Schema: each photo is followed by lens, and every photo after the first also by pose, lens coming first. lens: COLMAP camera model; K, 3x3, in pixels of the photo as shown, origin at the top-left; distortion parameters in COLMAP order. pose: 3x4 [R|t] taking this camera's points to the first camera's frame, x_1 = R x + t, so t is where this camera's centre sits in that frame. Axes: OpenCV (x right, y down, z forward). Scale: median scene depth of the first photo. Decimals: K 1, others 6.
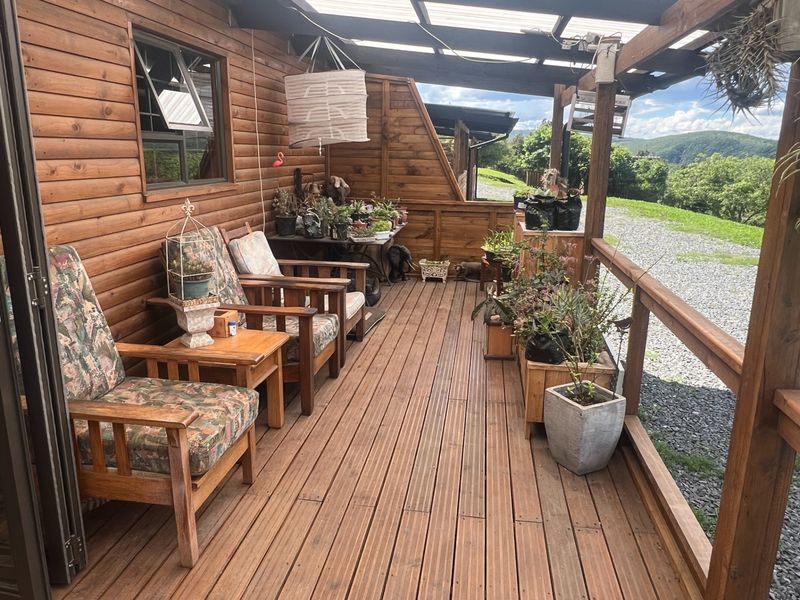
lens RADIAL K [[602.7, 0, 398.8], [0, 602.7, 299.8], [0, 0, 1]] dist [0.048167, -0.012670]
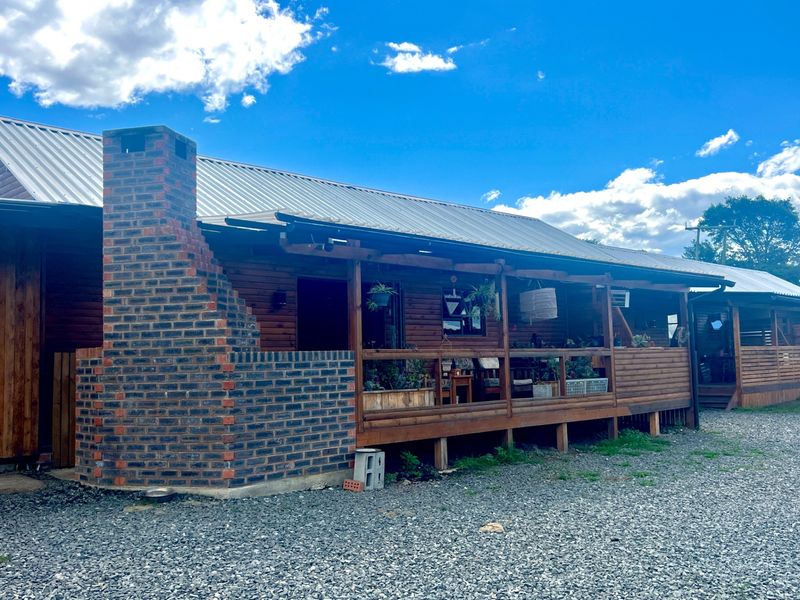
lens RADIAL K [[751.5, 0, 398.6], [0, 751.5, 300.7], [0, 0, 1]] dist [0.018454, 0.000000]
pose [[0.799991, -0.082651, -0.594293, 1.884311], [-0.107060, 0.954910, -0.276920, 0.820177], [0.590384, 0.285158, 0.755071, -2.325722]]
